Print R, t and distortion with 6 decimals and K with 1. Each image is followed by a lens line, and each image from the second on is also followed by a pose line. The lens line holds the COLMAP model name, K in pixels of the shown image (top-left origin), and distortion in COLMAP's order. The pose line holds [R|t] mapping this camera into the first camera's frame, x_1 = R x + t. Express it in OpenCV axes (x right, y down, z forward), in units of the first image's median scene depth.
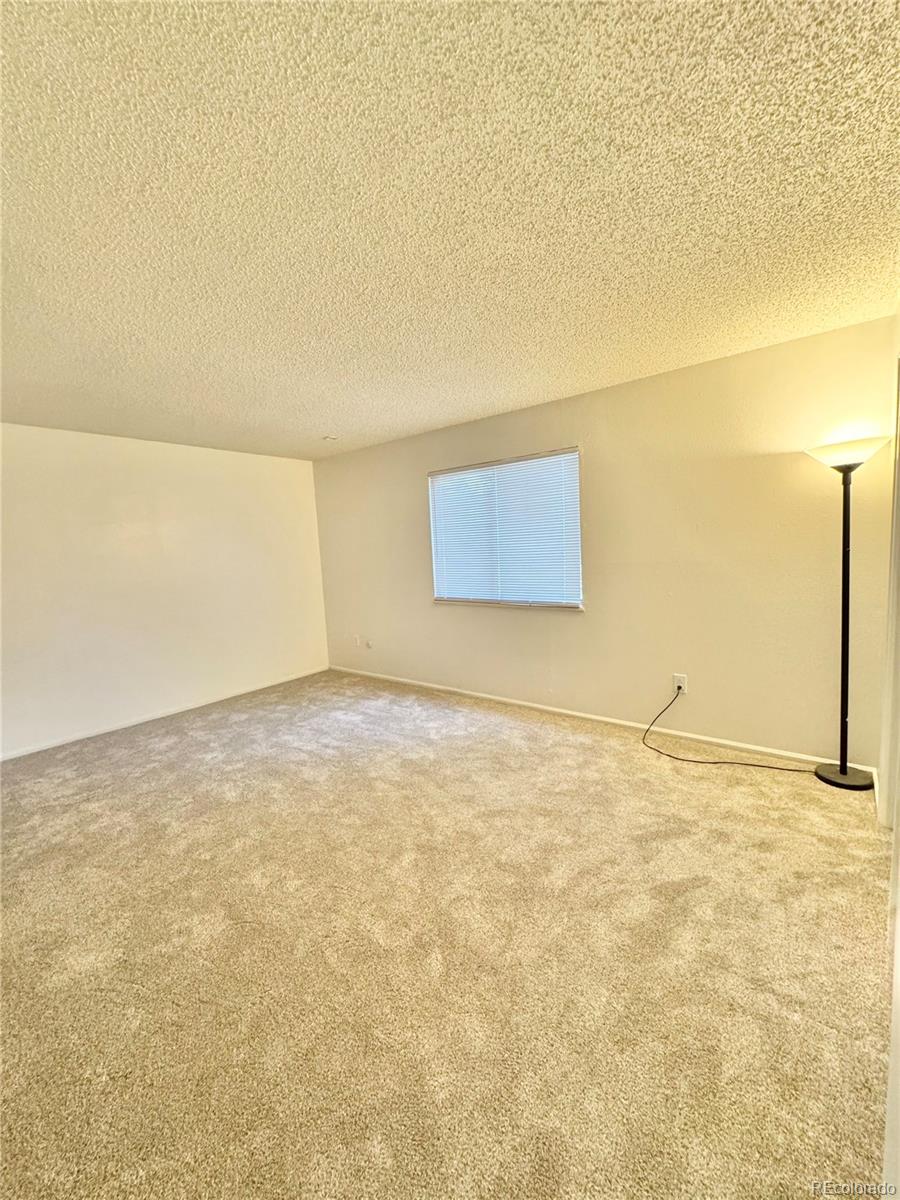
lens RADIAL K [[478.6, 0, 451.5], [0, 478.6, 597.4], [0, 0, 1]] dist [0.000239, 0.000163]
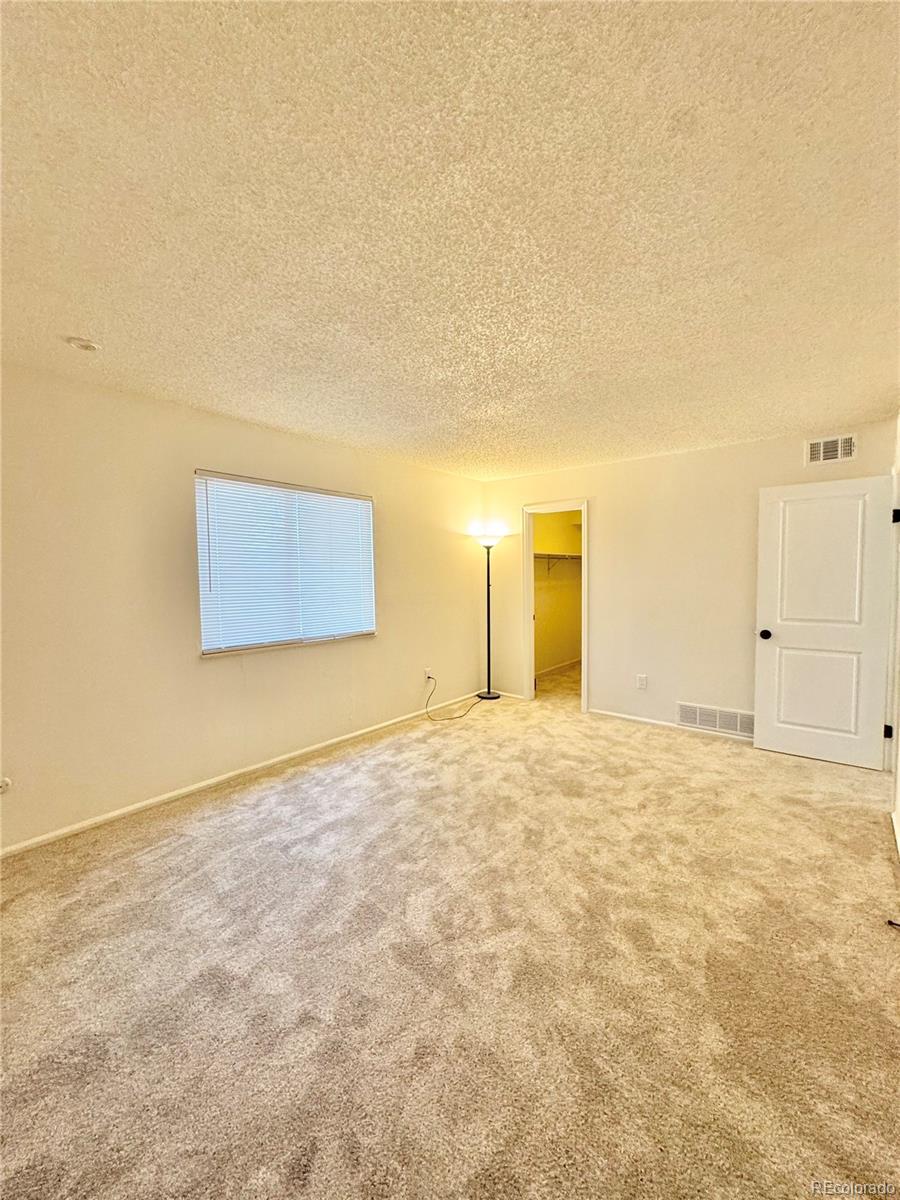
lens RADIAL K [[478.6, 0, 451.6], [0, 478.6, 602.6], [0, 0, 1]] dist [0.000239, 0.000163]
pose [[0.002153, -0.029372, 0.999566, -0.882531], [0.095019, 0.995052, 0.029034, -0.067544], [-0.995473, 0.094915, 0.004933, 0.790112]]
